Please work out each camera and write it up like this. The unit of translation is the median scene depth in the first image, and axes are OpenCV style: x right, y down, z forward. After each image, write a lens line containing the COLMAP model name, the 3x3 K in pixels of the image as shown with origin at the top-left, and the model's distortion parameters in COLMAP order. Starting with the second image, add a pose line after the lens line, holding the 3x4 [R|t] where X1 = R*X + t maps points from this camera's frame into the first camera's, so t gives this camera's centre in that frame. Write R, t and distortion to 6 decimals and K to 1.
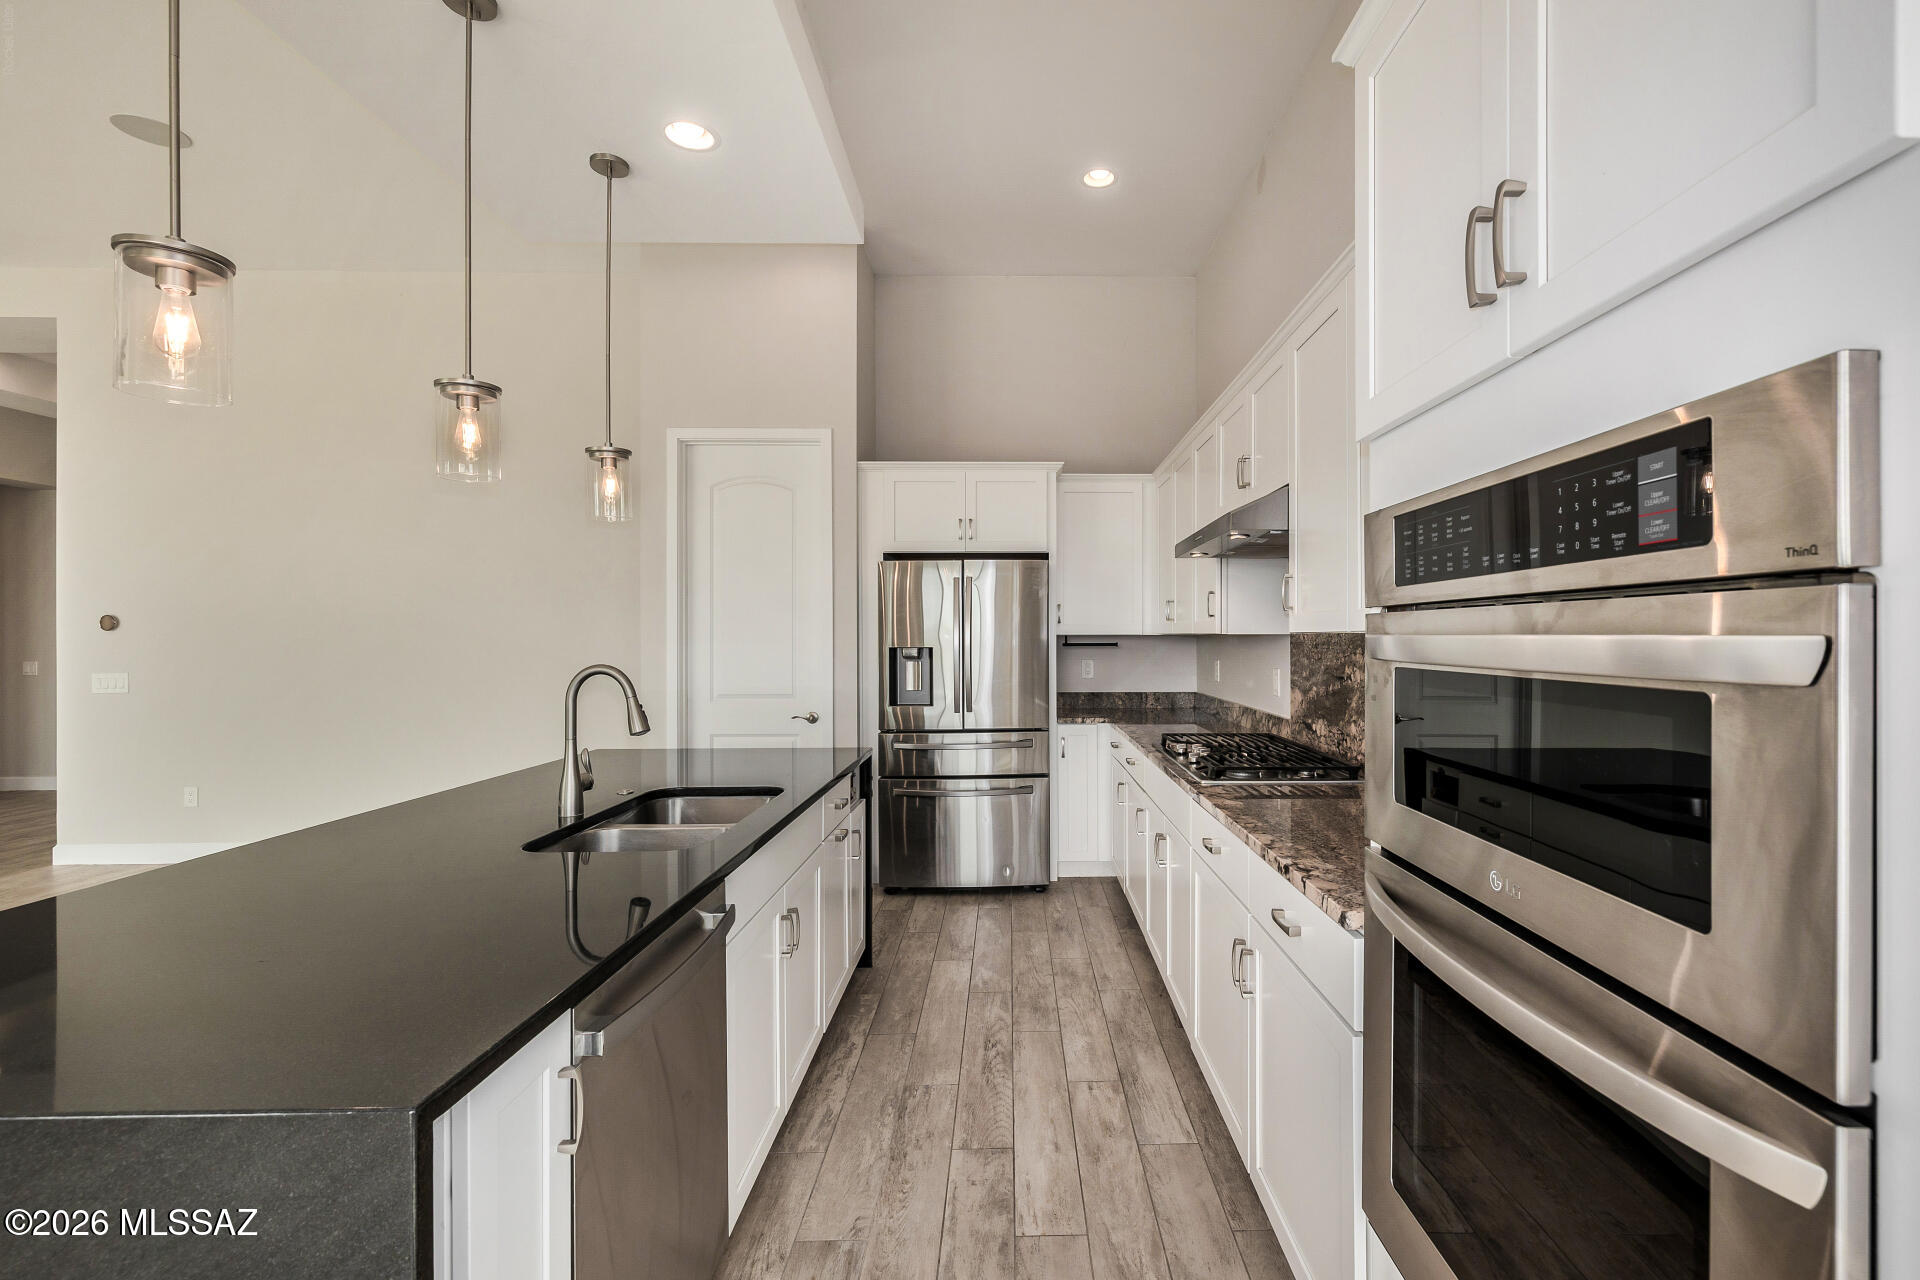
lens RADIAL K [[848.7, 0, 1019.1], [0, 848.7, 635.0], [0, 0, 1]] dist [0.023945, 0.000190]
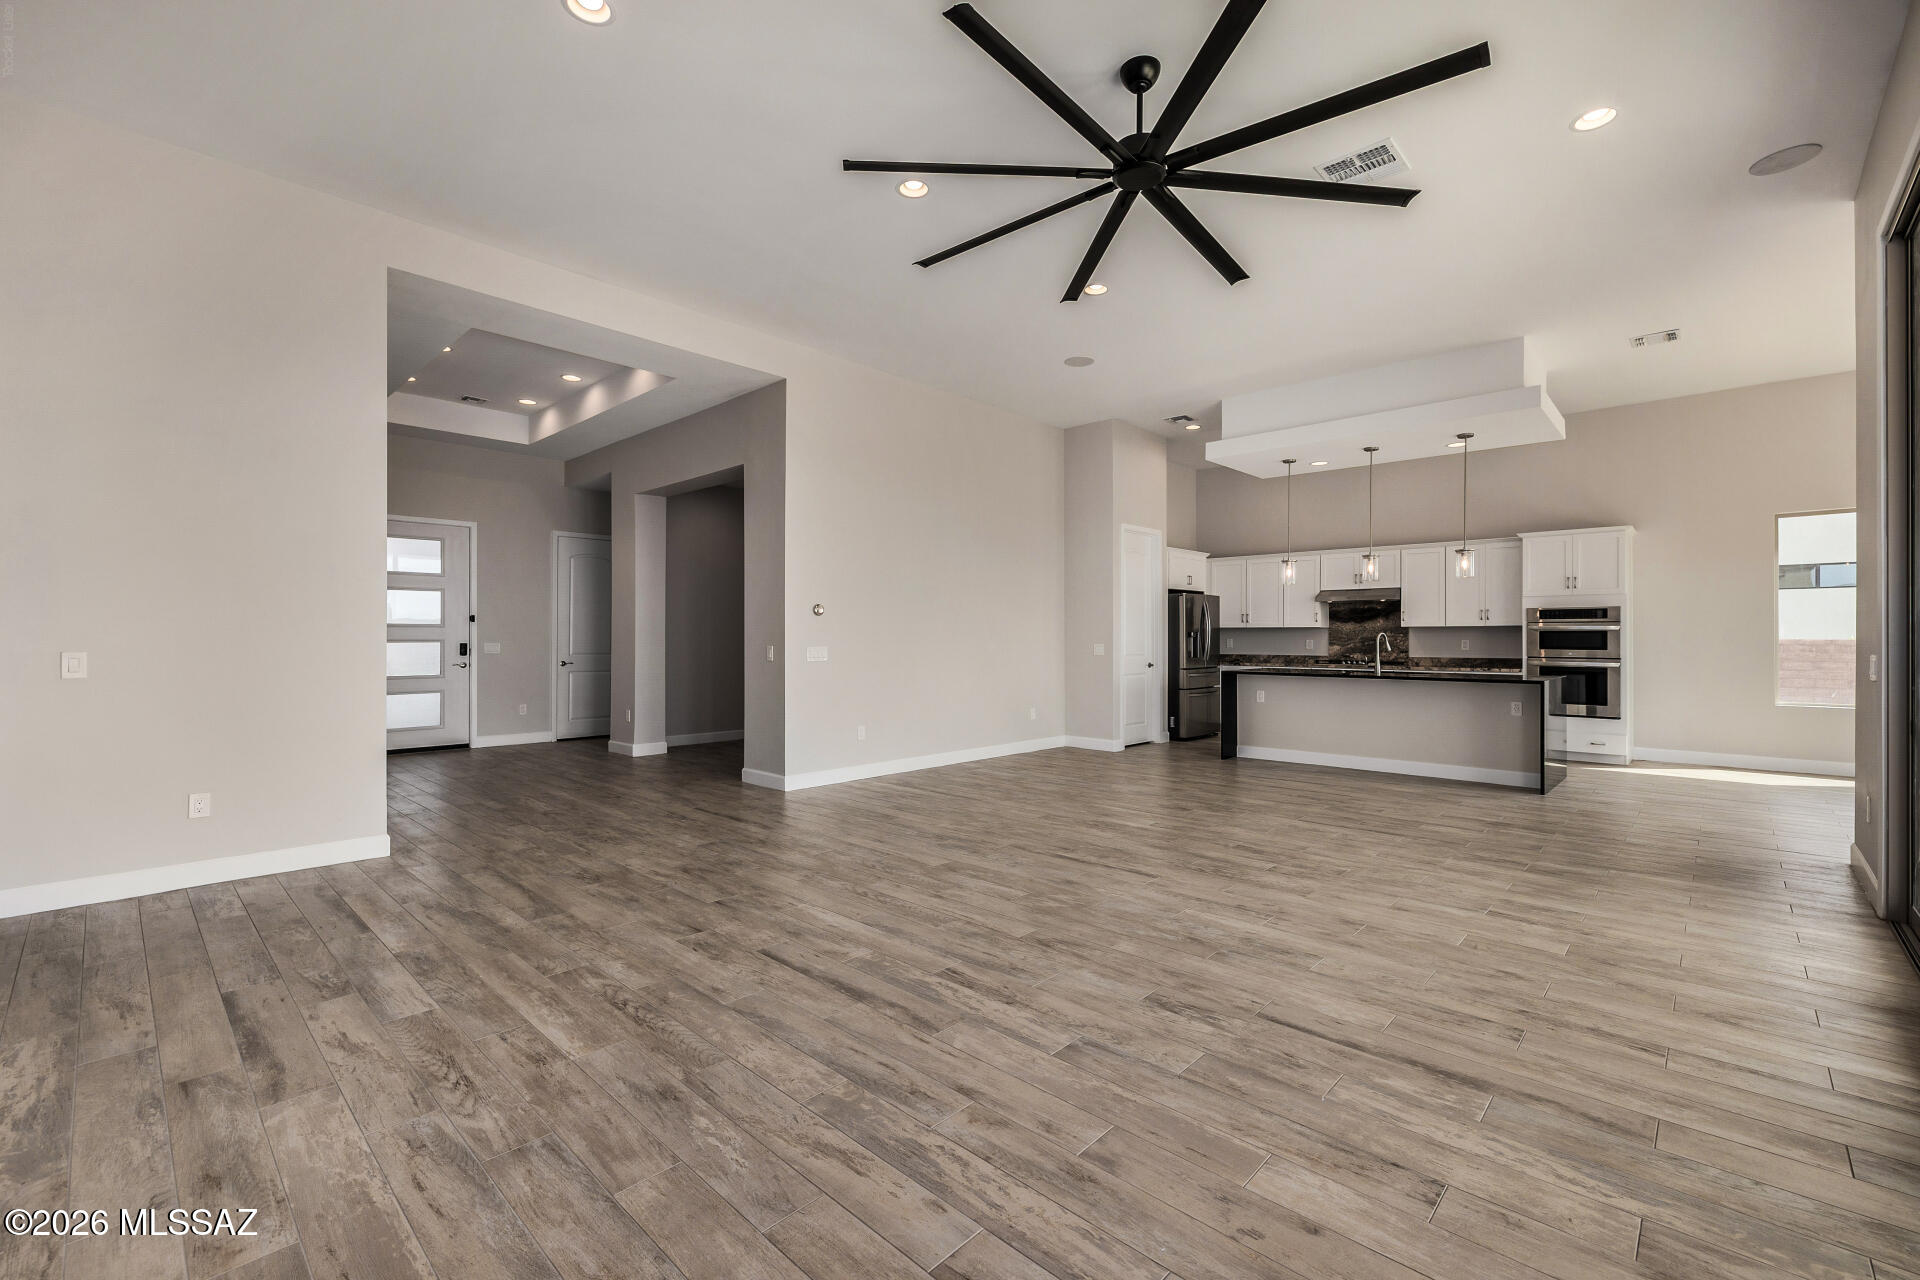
lens RADIAL K [[813.6, 0, 960.0], [0, 813.6, 640.0], [0, 0, 1]] dist [-0.000409, 0.000035]
pose [[0.698586, 0.002215, 0.715523, -3.119857], [-0.005551, 0.999982, 0.002325, 0.050590], [-0.715505, -0.005596, 0.698586, -0.113315]]
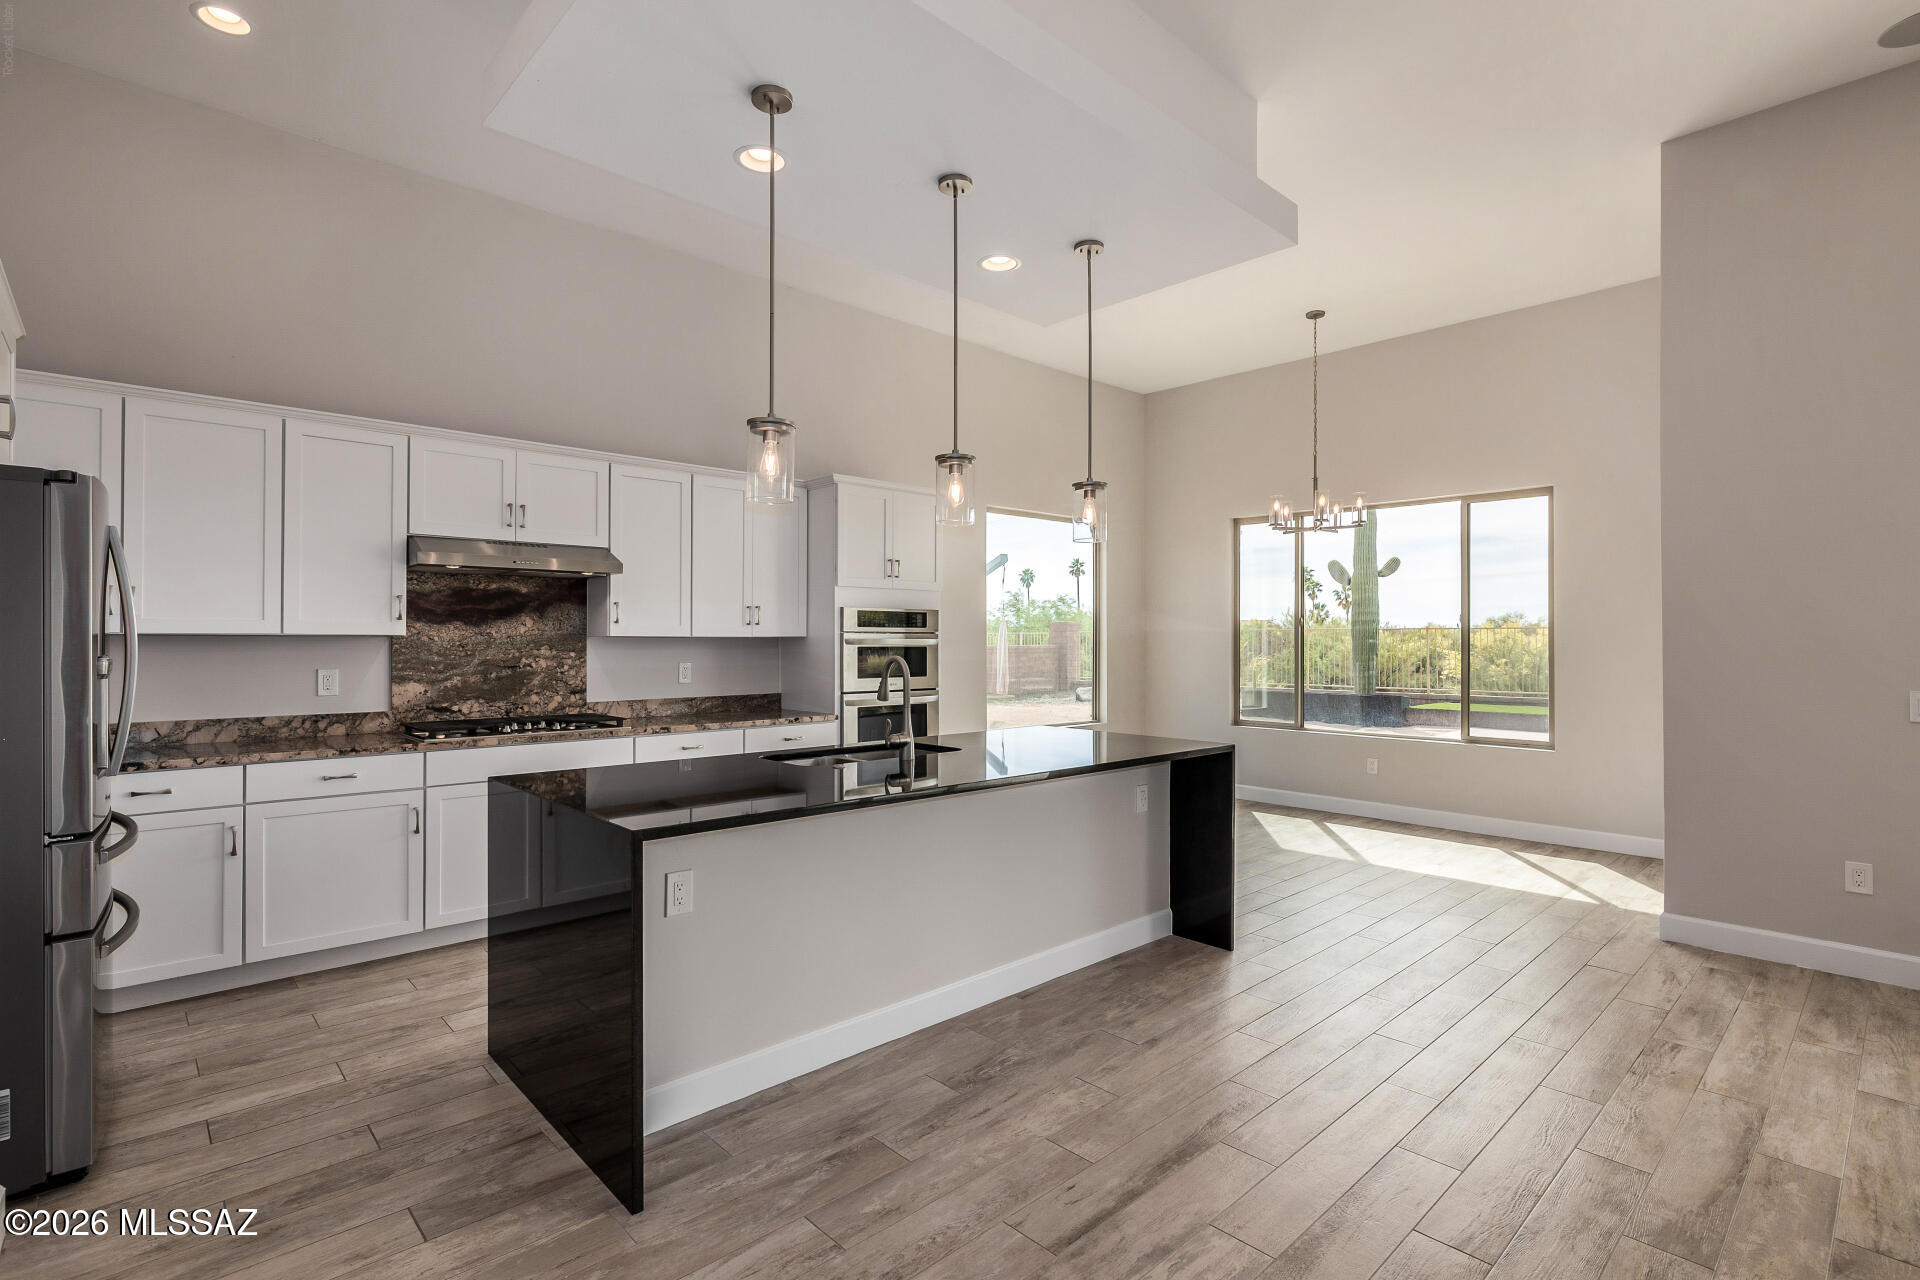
lens RADIAL K [[905.4, 0, 960.0], [0, 905.4, 640.0], [0, 0, 1]] dist [-0.001262, -0.000044]
pose [[-0.677311, 0.002651, 0.735692, -1.262077], [-0.001642, 0.999986, -0.005115, 0.011107], [-0.735695, -0.004673, -0.677297, 1.452686]]
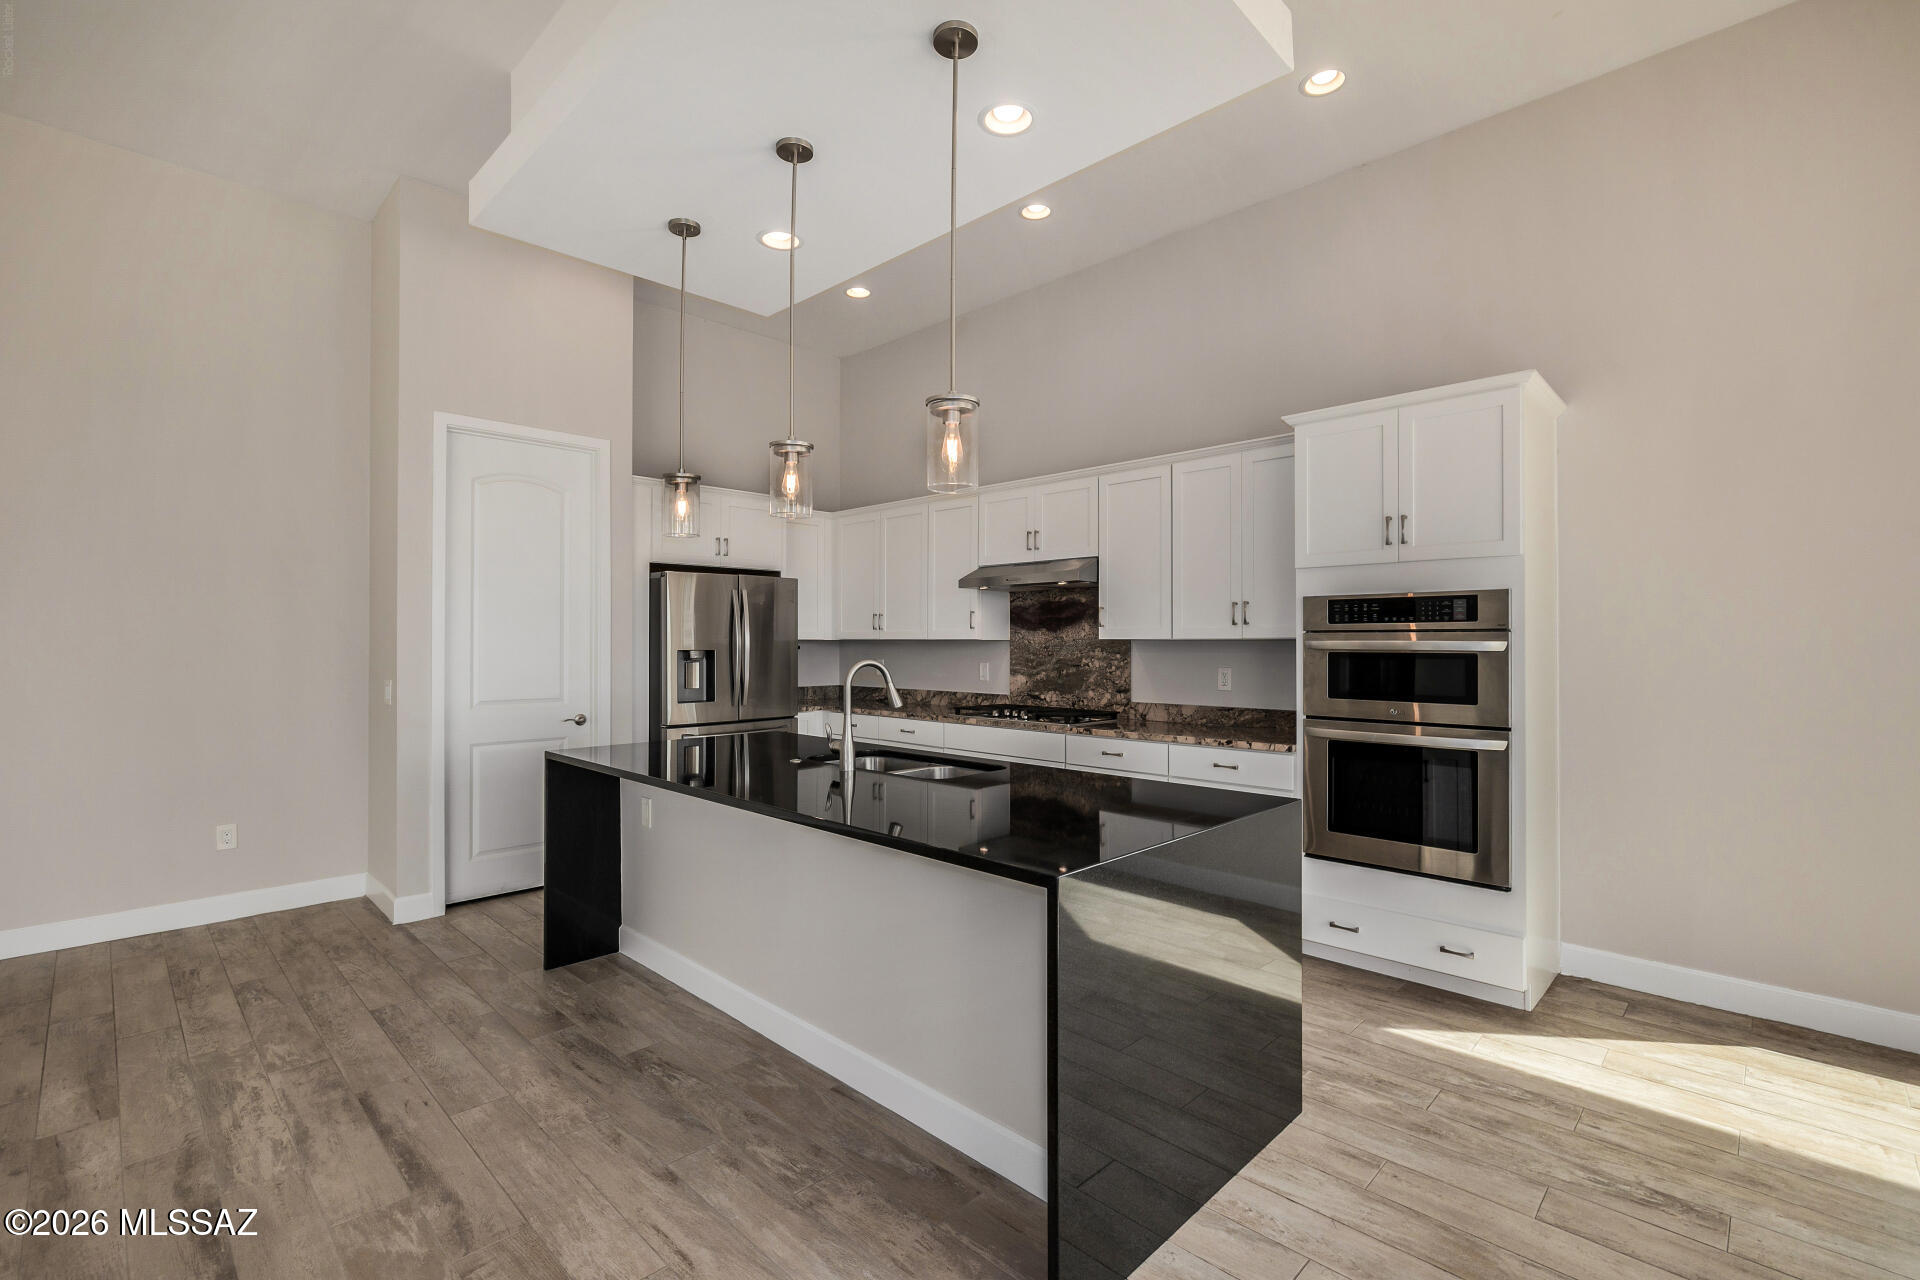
lens RADIAL K [[865.4, 0, 960.0], [0, 865.4, 640.0], [0, 0, 1]] dist [-0.000894, 0.000099]
pose [[0.710770, 0.004867, 0.703408, -1.002393], [-0.004400, 0.999987, -0.002473, 0.004064], [-0.703411, -0.001338, 0.710782, -0.081543]]
